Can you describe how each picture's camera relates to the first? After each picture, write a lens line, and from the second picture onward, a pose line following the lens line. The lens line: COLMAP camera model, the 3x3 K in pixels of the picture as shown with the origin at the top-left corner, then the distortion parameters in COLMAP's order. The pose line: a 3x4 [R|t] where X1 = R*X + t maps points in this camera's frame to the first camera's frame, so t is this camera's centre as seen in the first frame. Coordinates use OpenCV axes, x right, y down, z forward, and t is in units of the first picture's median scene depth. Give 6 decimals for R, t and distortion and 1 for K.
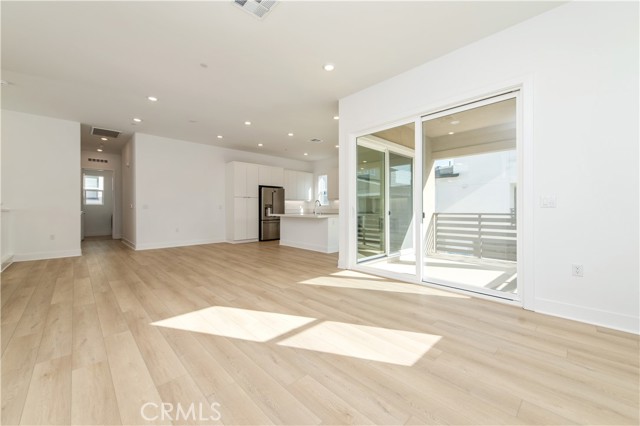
lens RADIAL K [[253.3, 0, 321.9], [0, 253.3, 211.4], [0, 0, 1]] dist [0.008690, -0.000307]
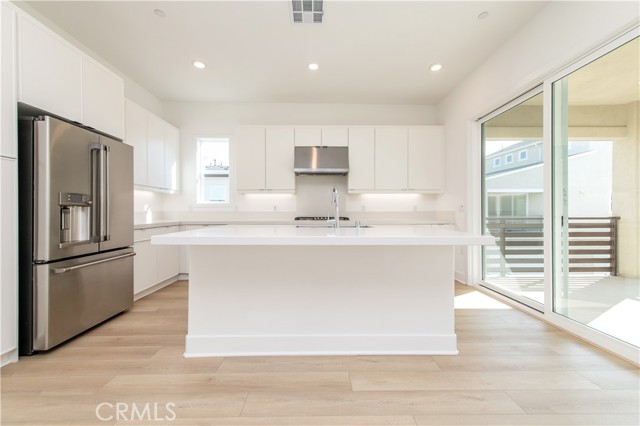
lens RADIAL K [[253.3, 0, 321.9], [0, 253.3, 211.4], [0, 0, 1]] dist [0.008690, -0.000307]
pose [[0.682634, -0.002328, 0.730757, -0.229596], [0.010037, 0.999930, -0.006190, -0.006386], [-0.730692, 0.011560, 0.682609, 0.653860]]
